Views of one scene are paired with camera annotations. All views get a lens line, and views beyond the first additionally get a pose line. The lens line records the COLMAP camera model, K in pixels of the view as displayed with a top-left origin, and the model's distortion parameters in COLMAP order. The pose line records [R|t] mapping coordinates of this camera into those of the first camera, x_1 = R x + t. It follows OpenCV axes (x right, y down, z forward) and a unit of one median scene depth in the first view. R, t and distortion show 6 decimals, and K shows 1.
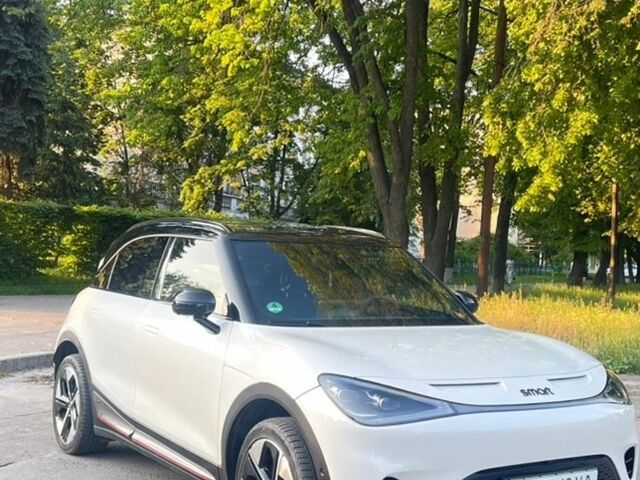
lens RADIAL K [[881.9, 0, 320.0], [0, 881.9, 240.0], [0, 0, 1]] dist [0.035984, -0.053597]
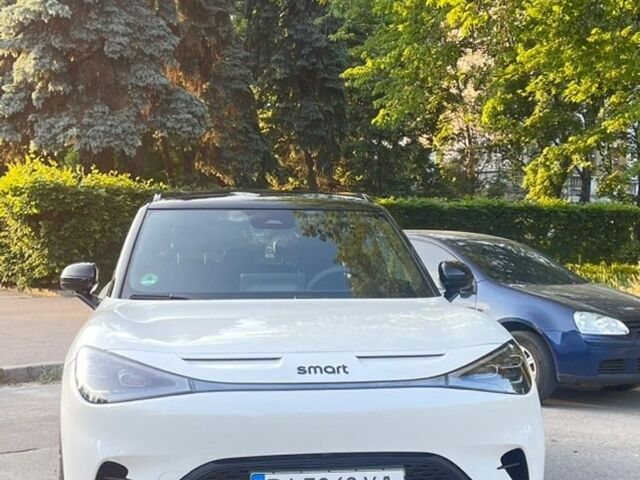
lens RADIAL K [[996.9, 0, 320.0], [0, 996.9, 240.0], [0, 0, 1]] dist [0.044767, -0.071317]
pose [[0.916010, -0.040578, -0.399097, 0.089181], [0.041707, 0.999113, -0.005857, 0.008472], [0.398981, -0.011280, 0.916890, 0.023690]]
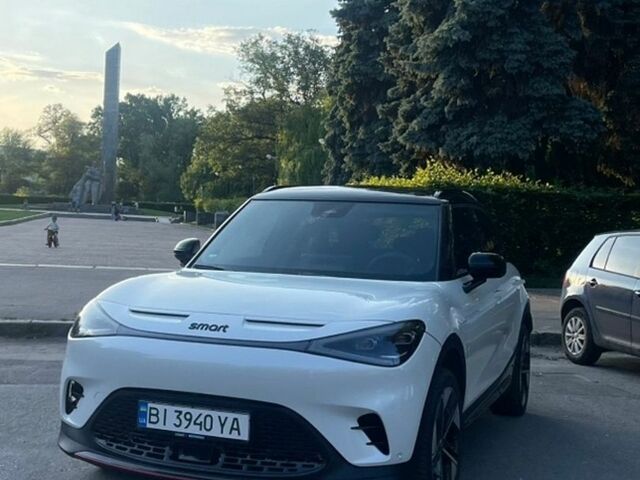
lens RADIAL K [[881.9, 0, 320.0], [0, 881.9, 240.0], [0, 0, 1]] dist [0.035984, -0.053597]
pose [[0.605910, -0.009849, -0.795472, 0.163269], [0.001110, 0.999933, -0.011535, 0.012249], [0.795533, 0.006106, 0.605880, 0.071655]]
